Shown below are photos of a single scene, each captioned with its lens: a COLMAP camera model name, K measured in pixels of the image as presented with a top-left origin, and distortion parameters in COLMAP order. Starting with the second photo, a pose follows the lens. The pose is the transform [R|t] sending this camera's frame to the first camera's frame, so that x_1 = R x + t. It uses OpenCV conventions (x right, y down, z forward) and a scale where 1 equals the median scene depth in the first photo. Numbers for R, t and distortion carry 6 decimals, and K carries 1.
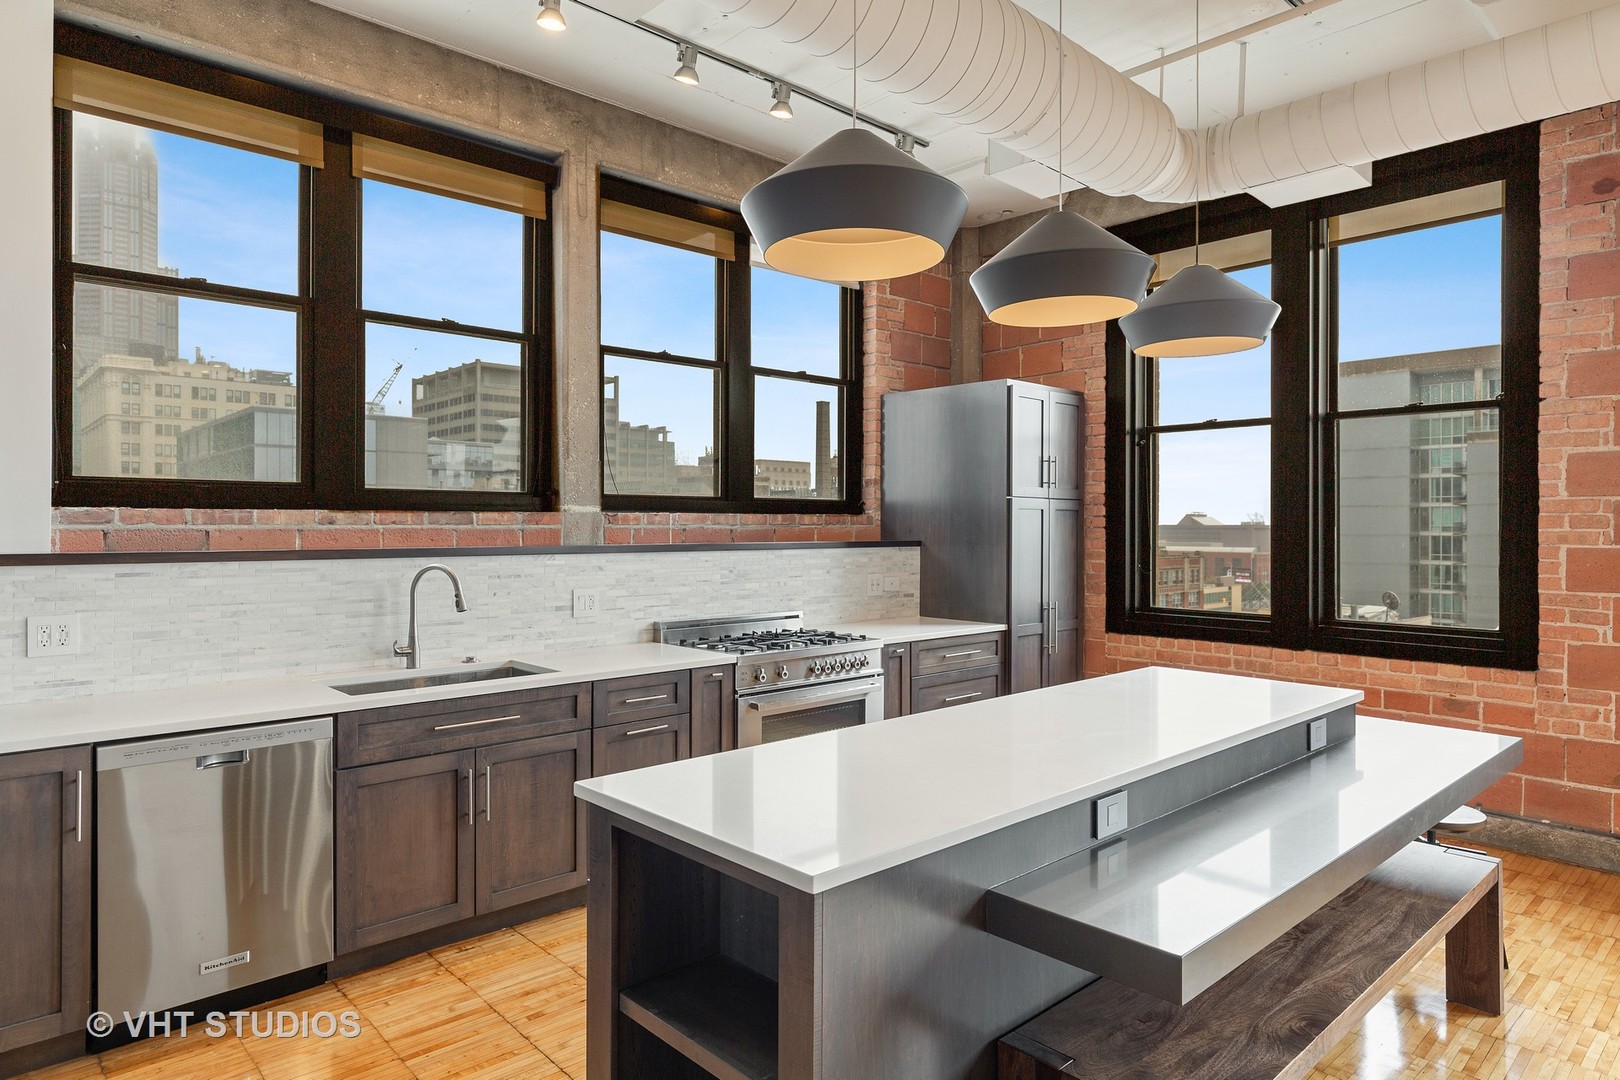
lens RADIAL K [[962.9, 0, 810.0], [0, 962.9, 522.3], [0, 0, 1]] dist [0.001853, -0.001666]
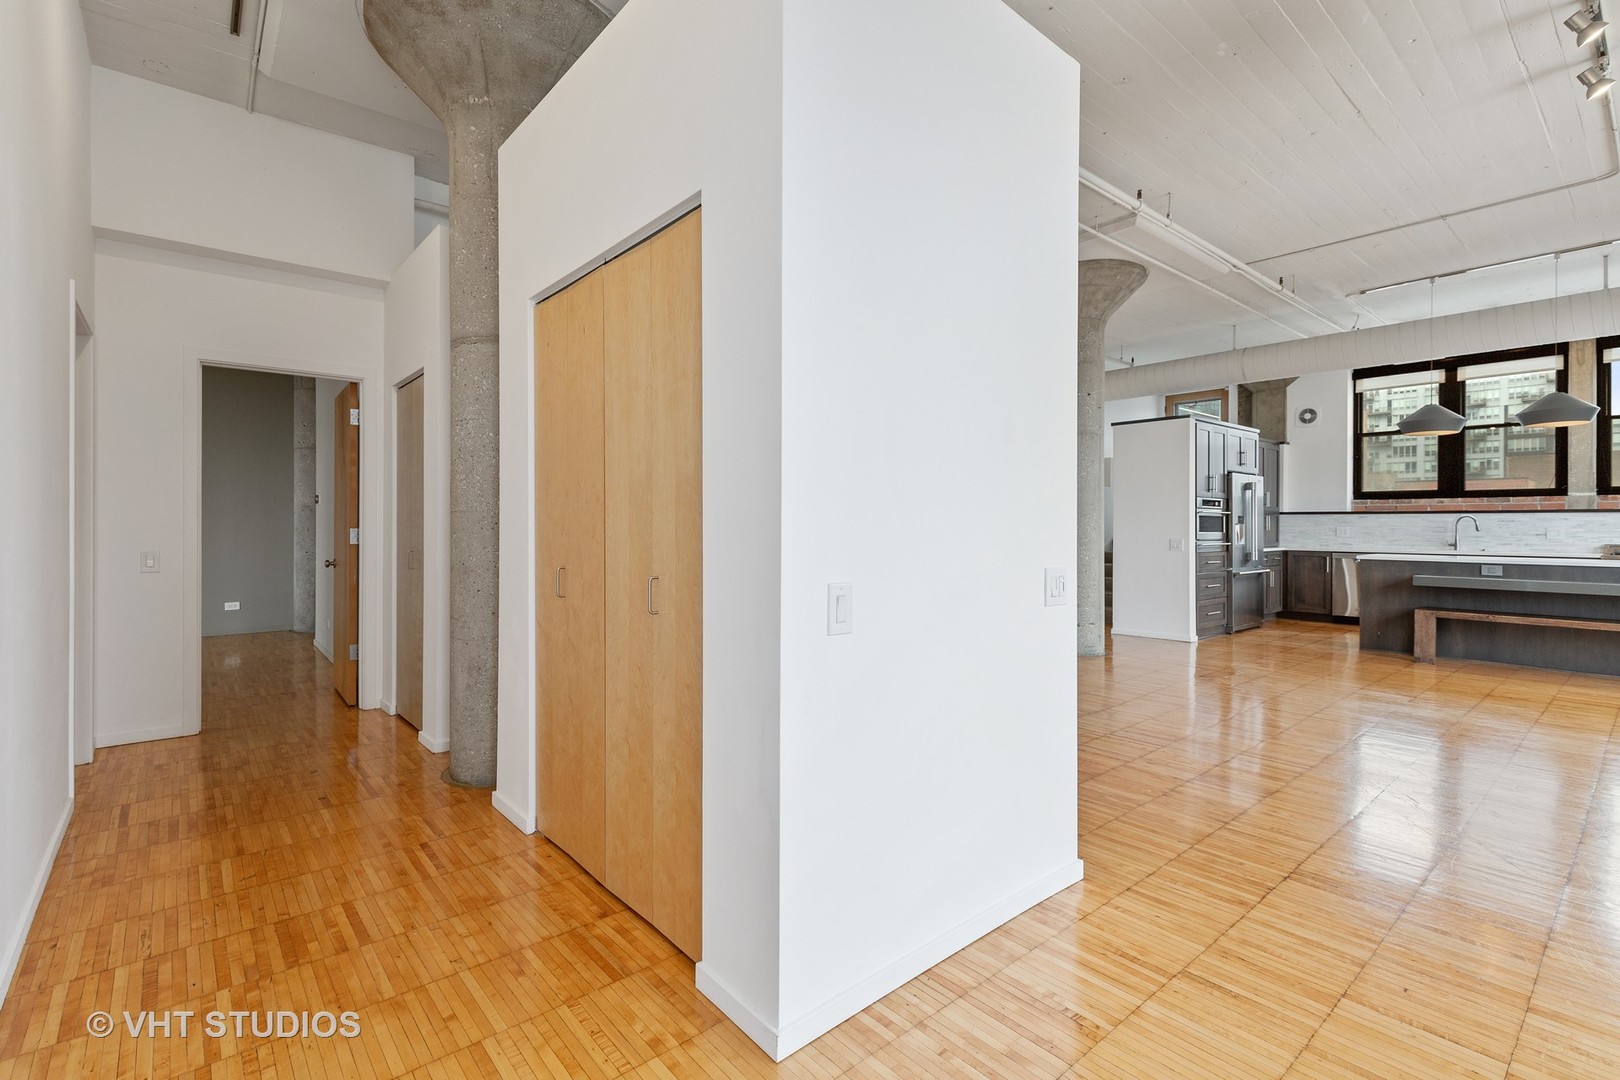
lens RADIAL K [[731.4, 0, 802.1], [0, 731.4, 517.3], [0, 0, 1]] dist [0.004033, -0.000044]
pose [[-0.039882, -0.009777, -0.999157, 1.626928], [0.000312, 0.999952, -0.009797, 0.059607], [0.999204, -0.000702, -0.039877, -0.783542]]
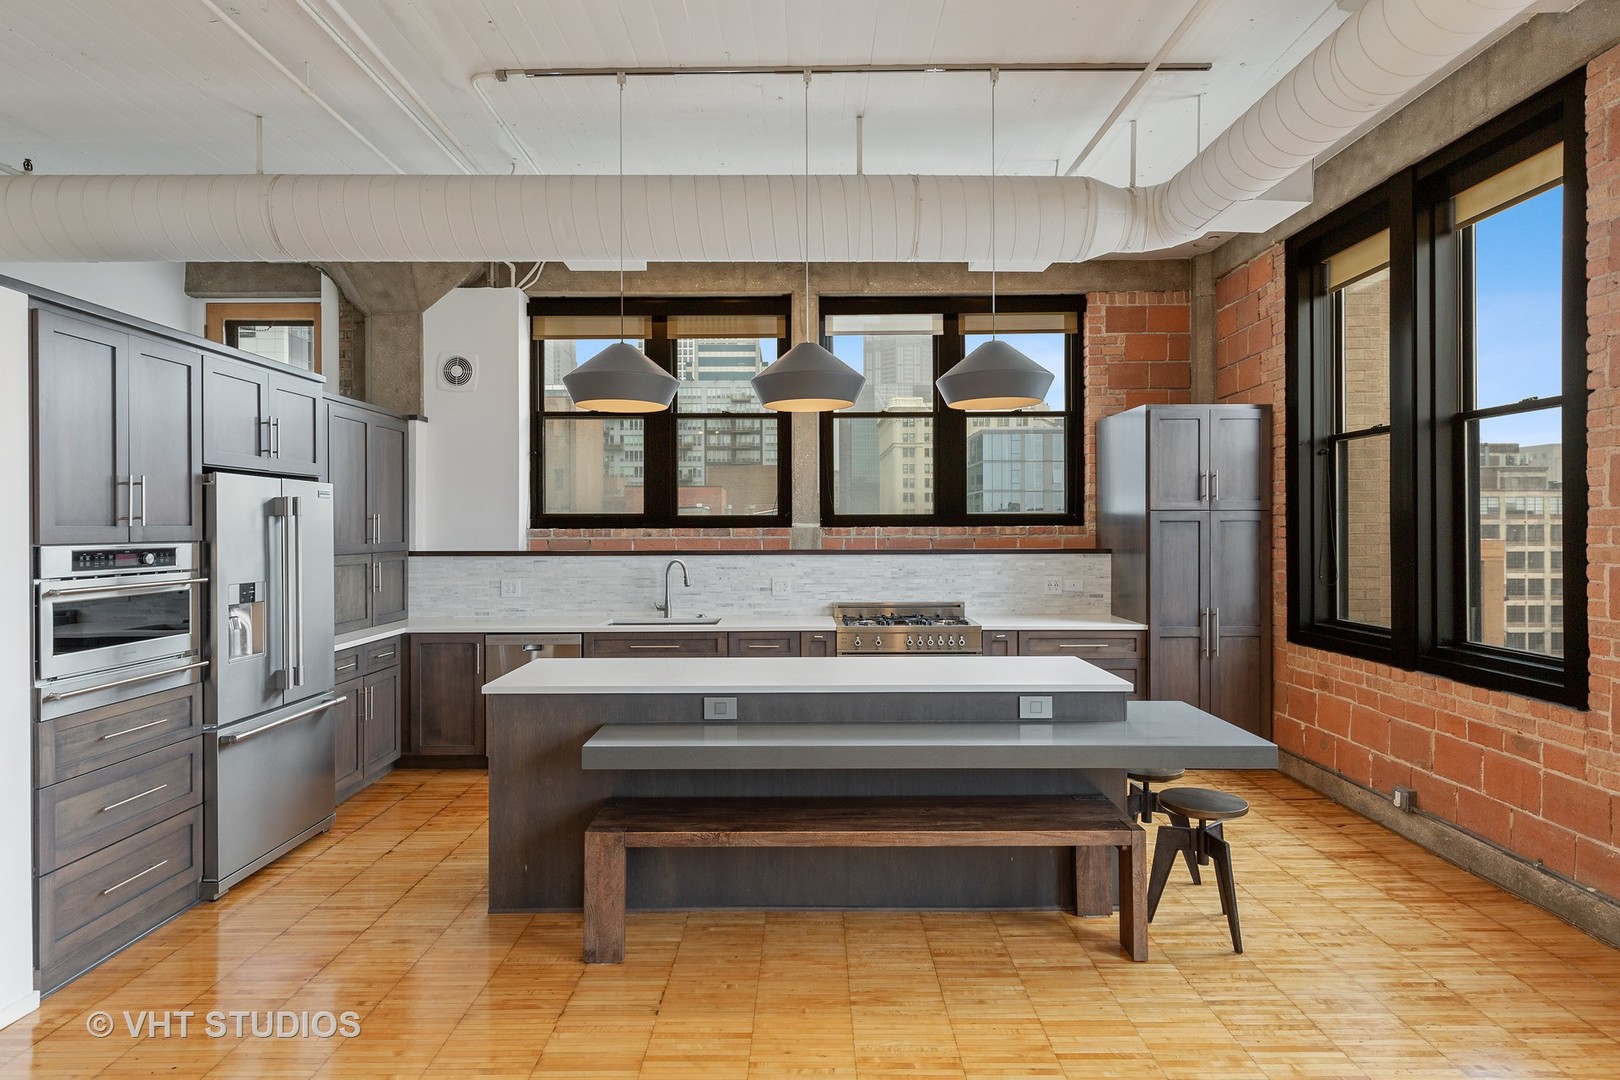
lens RADIAL K [[913.0, 0, 796.9], [0, 913.0, 524.3], [0, 0, 1]] dist [0.004558, 0.000944]
pose [[0.734148, -0.006455, -0.678959, 0.763765], [0.006884, 0.999974, -0.002063, -0.013386], [0.678955, -0.003160, 0.734173, -0.062999]]
